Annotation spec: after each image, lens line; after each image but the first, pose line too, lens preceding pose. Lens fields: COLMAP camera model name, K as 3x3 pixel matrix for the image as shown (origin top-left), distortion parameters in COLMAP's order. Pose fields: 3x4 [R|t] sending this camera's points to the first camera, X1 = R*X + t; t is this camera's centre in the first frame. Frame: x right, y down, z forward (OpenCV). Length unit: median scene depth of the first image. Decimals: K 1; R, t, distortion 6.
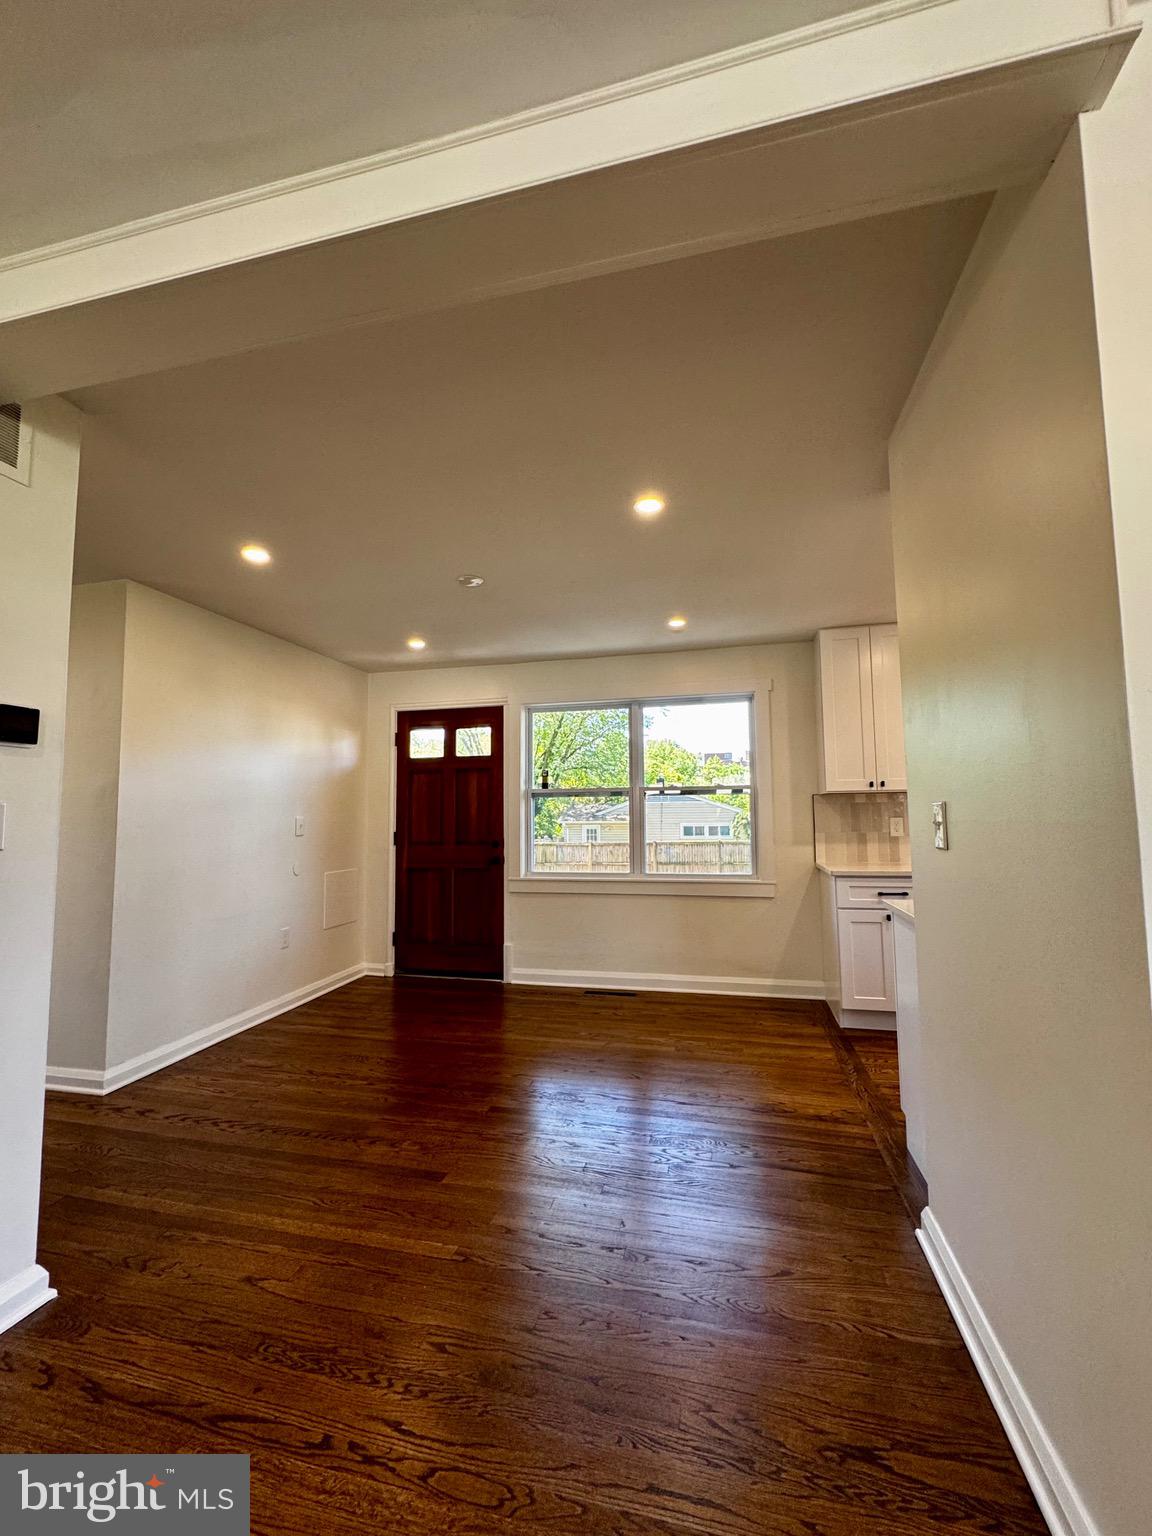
lens RADIAL K [[617.6, 0, 570.2], [0, 617.6, 768.7], [0, 0, 1]] dist [0.000268, 0.000297]
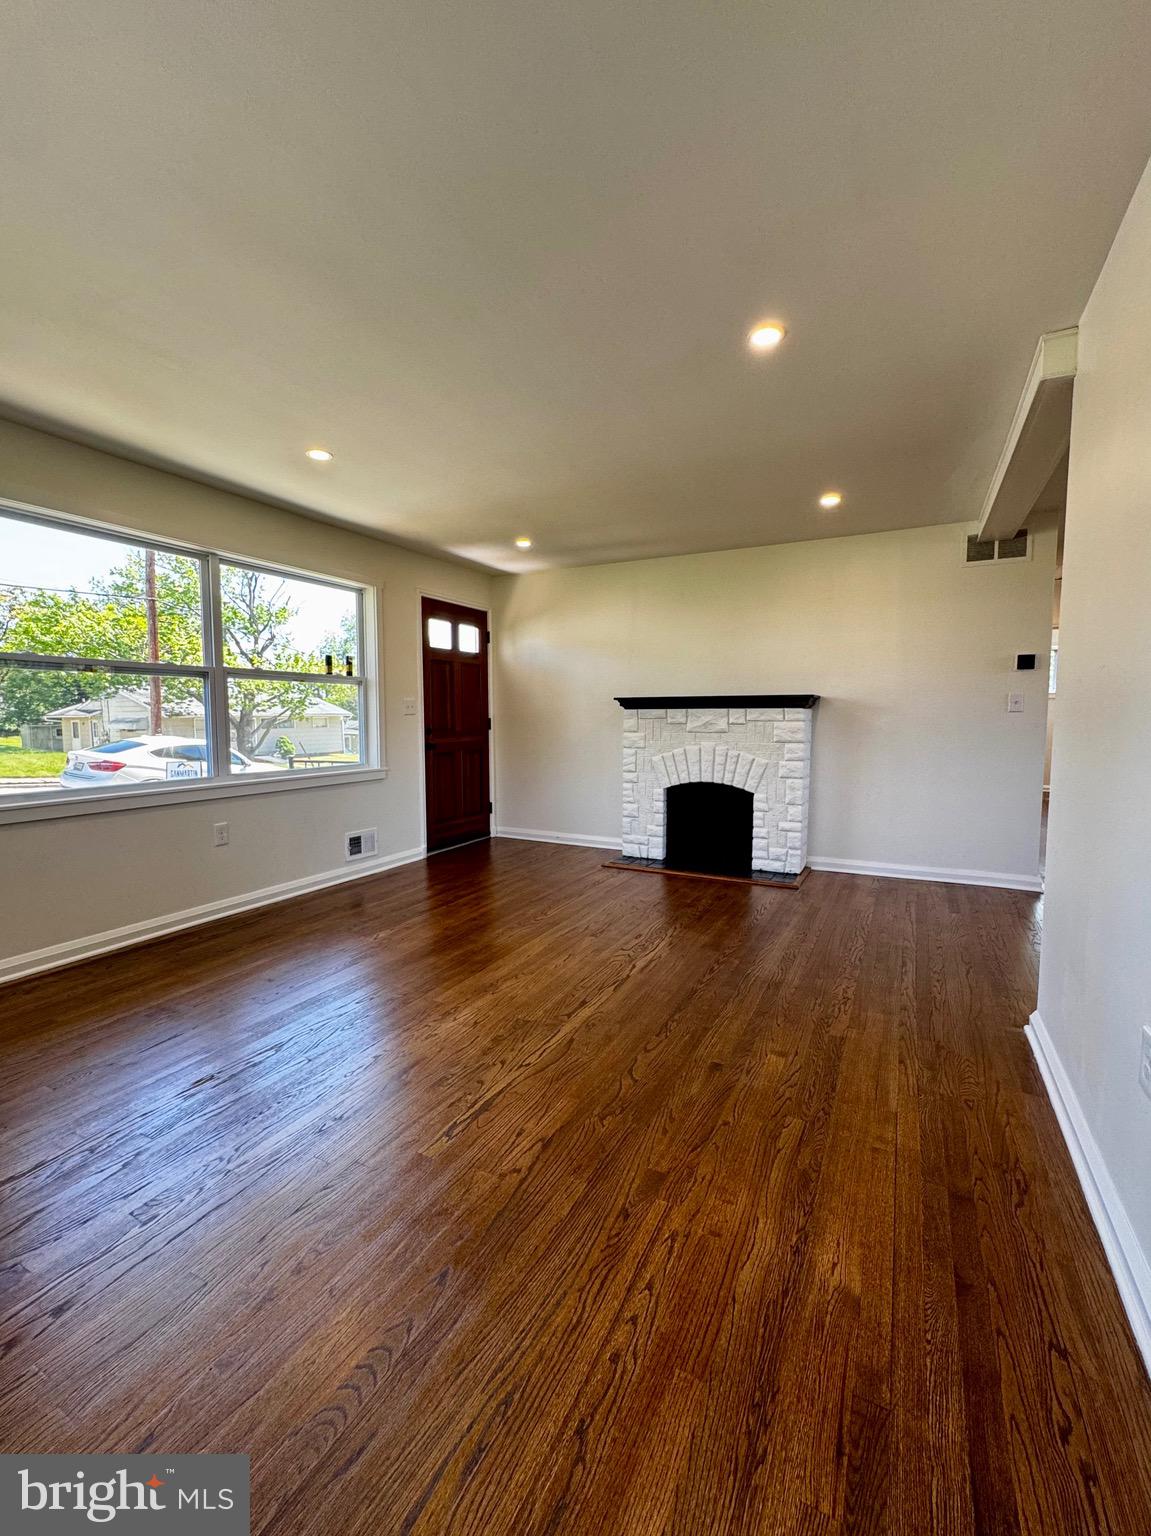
lens RADIAL K [[661.9, 0, 575.7], [0, 661.9, 769.6], [0, 0, 1]] dist [-0.002212, -0.000704]
pose [[0.224062, -0.073670, 0.971786, -1.459455], [-0.074986, 0.992880, 0.092558, 0.073817], [-0.971686, -0.093609, 0.216943, 0.596594]]
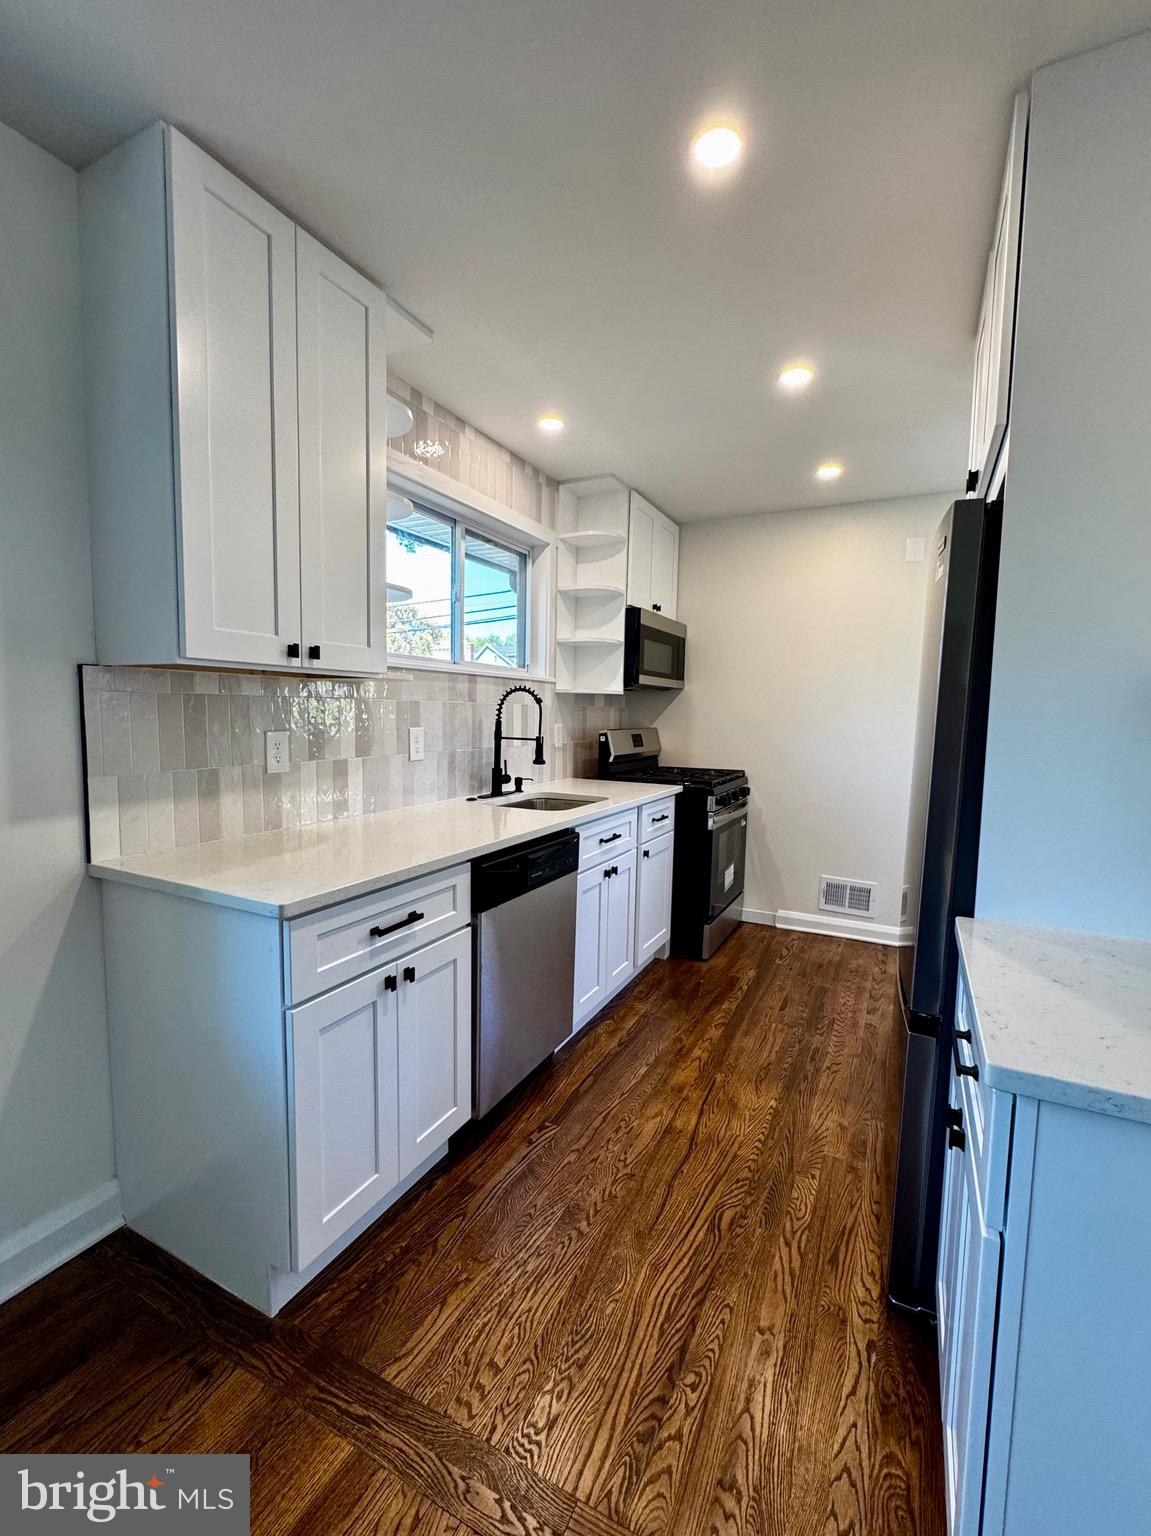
lens RADIAL K [[661.9, 0, 575.7], [0, 661.9, 769.6], [0, 0, 1]] dist [-0.002212, -0.000704]
pose [[0.221127, -0.069753, 0.972747, 0.100060], [-0.097921, 0.990810, 0.093308, 0.037800], [-0.970317, -0.115885, 0.212264, 0.637664]]
